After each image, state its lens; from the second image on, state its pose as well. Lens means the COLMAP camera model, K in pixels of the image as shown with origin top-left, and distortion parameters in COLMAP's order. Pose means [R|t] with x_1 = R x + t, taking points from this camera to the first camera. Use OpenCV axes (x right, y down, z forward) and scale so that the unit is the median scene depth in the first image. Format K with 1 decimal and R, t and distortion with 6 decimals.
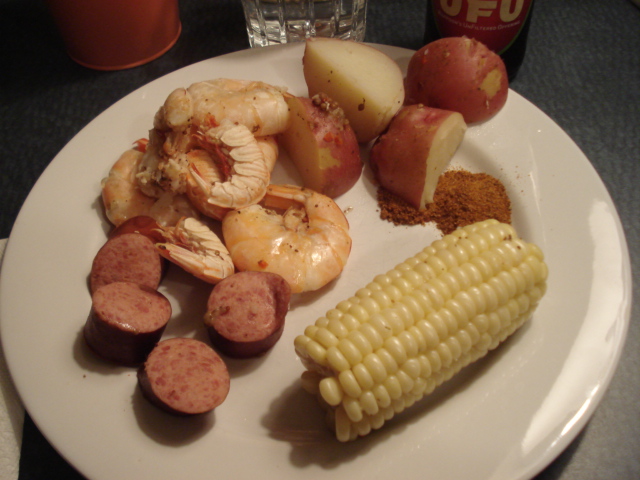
lens RADIAL K [[726.1, 0, 320.0], [0, 726.1, 240.0], [0, 0, 1]] dist [-0.089073, -0.007852]
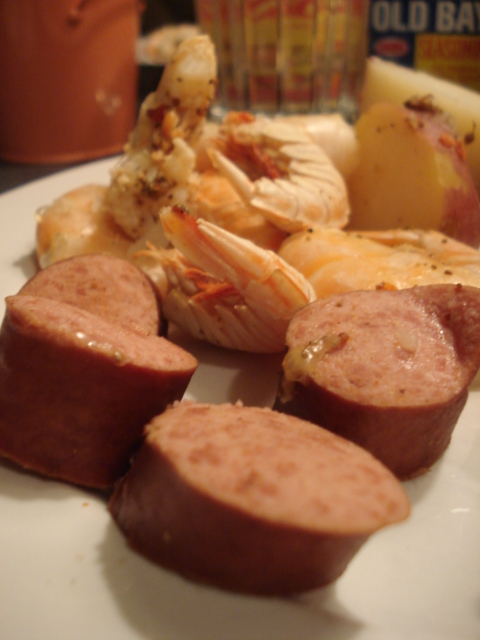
lens RADIAL K [[726.1, 0, 240.0], [0, 726.1, 320.0], [0, 0, 1]] dist [-0.089073, -0.007852]
pose [[0.999565, -0.015914, 0.024832, -0.179527], [0.024495, 0.916874, -0.398425, 0.225718], [-0.016427, 0.398860, 0.916865, 0.579525]]
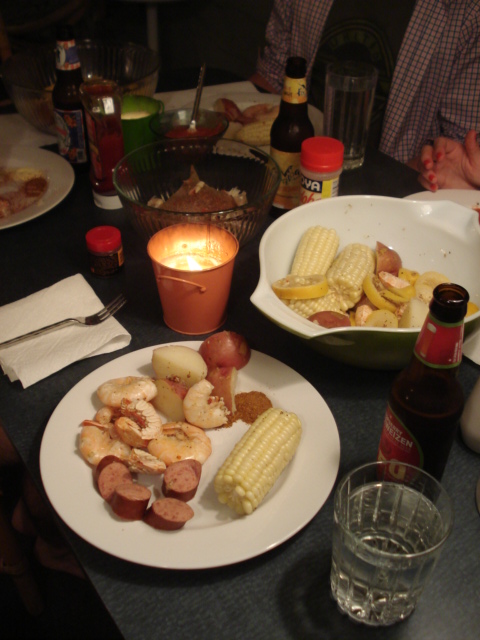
lens RADIAL K [[726.1, 0, 240.0], [0, 726.1, 320.0], [0, 0, 1]] dist [-0.089073, -0.007852]
pose [[0.911553, -0.226803, 0.342975, -0.550257], [0.292006, 0.944321, -0.151626, 0.024163], [-0.289489, 0.238366, 0.927026, -1.131788]]
